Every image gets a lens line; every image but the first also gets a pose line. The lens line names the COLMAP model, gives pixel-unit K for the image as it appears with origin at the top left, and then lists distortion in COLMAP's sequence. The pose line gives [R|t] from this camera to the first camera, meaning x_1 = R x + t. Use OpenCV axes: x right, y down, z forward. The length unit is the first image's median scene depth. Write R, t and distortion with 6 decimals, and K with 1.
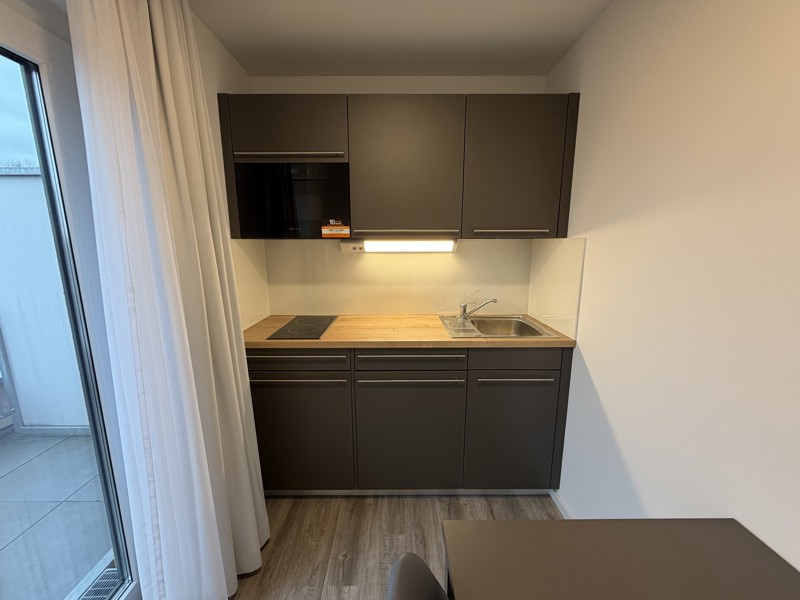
lens RADIAL K [[317.0, 0, 397.0], [0, 317.0, 298.8], [0, 0, 1]] dist [-0.001463, -0.000119]
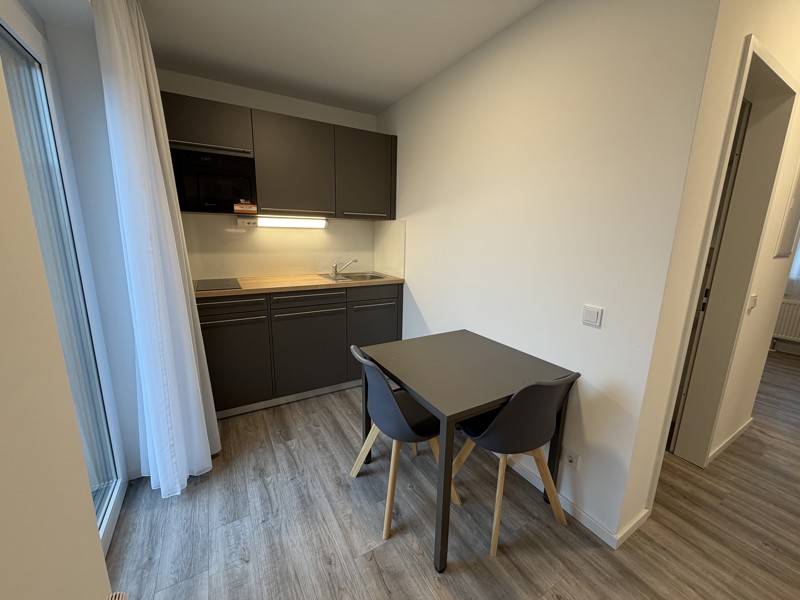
lens RADIAL K [[317.0, 0, 397.0], [0, 317.0, 298.8], [0, 0, 1]] dist [-0.001463, -0.000119]
pose [[0.866896, -0.083246, 0.491489, -0.329034], [0.066464, 0.996457, 0.051544, 0.141983], [-0.494038, -0.012017, 0.869357, -0.487214]]
